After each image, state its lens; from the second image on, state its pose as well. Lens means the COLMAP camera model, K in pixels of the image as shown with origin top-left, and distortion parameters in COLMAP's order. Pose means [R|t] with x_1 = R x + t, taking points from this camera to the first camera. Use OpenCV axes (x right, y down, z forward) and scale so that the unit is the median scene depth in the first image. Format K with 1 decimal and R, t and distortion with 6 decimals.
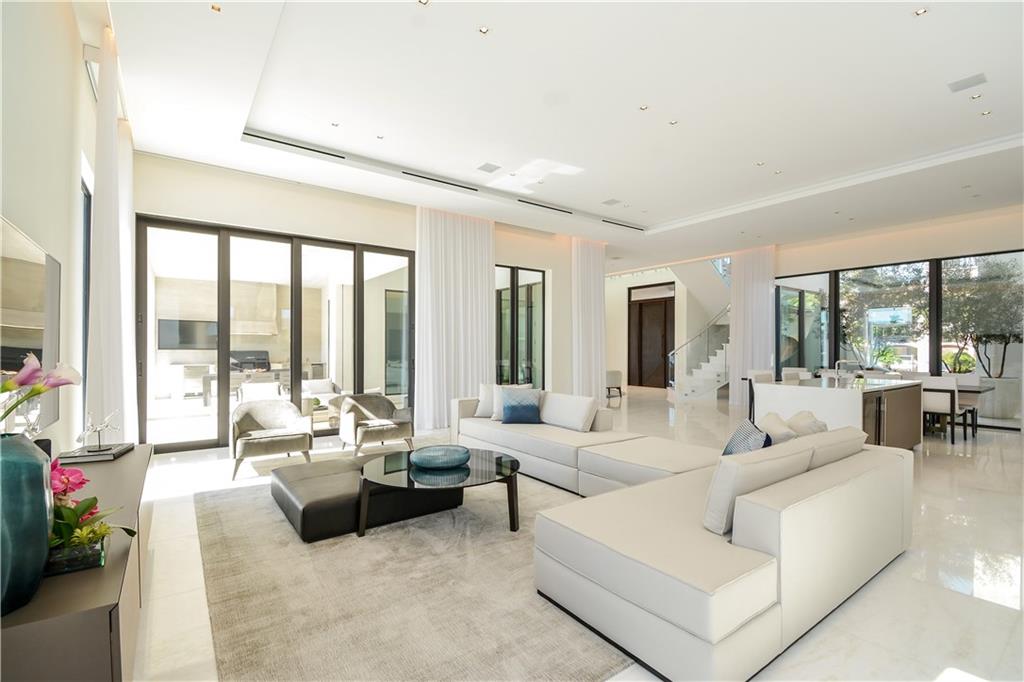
lens RADIAL K [[460.3, 0, 519.7], [0, 460.3, 345.7], [0, 0, 1]] dist [-0.000092, -0.000149]
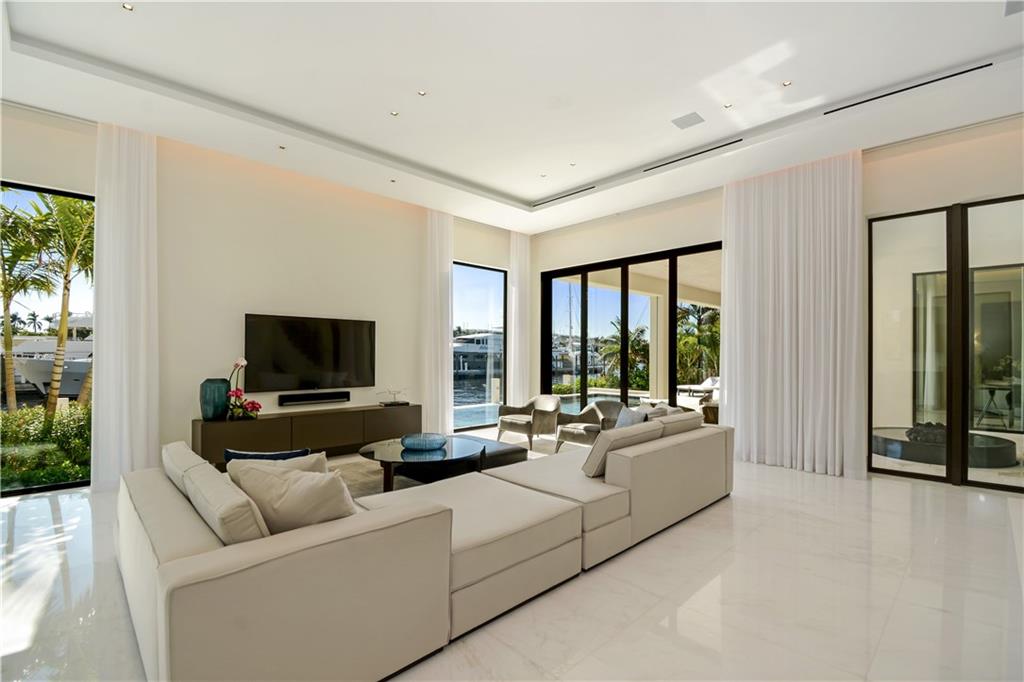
lens RADIAL K [[449.7, 0, 485.8], [0, 449.7, 353.0], [0, 0, 1]] dist [0.001152, -0.009393]
pose [[0.116950, -0.007520, -0.993109, 0.613345], [-0.001912, 0.999968, -0.007797, 0.009023], [0.993136, 0.002810, 0.116932, 0.542771]]
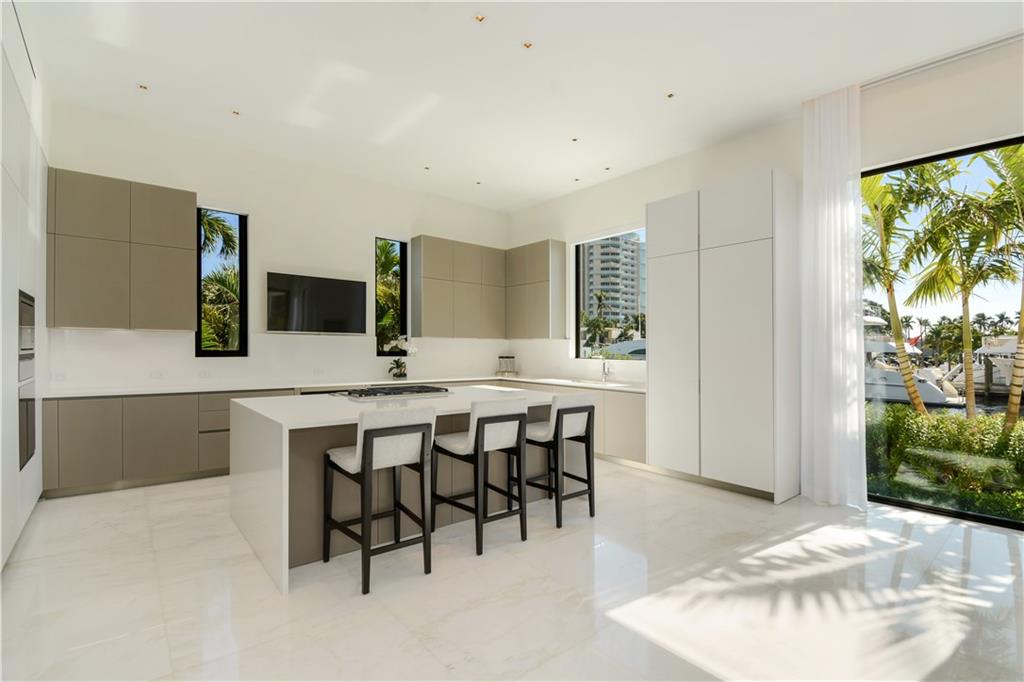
lens RADIAL K [[491.7, 0, 527.4], [0, 491.7, 352.6], [0, 0, 1]] dist [-0.039937, -0.000393]
pose [[-0.996853, -0.008398, -0.078826, 0.466172], [-0.008203, 0.999962, -0.002795, 0.014788], [0.078846, -0.002139, -0.996884, 0.488748]]
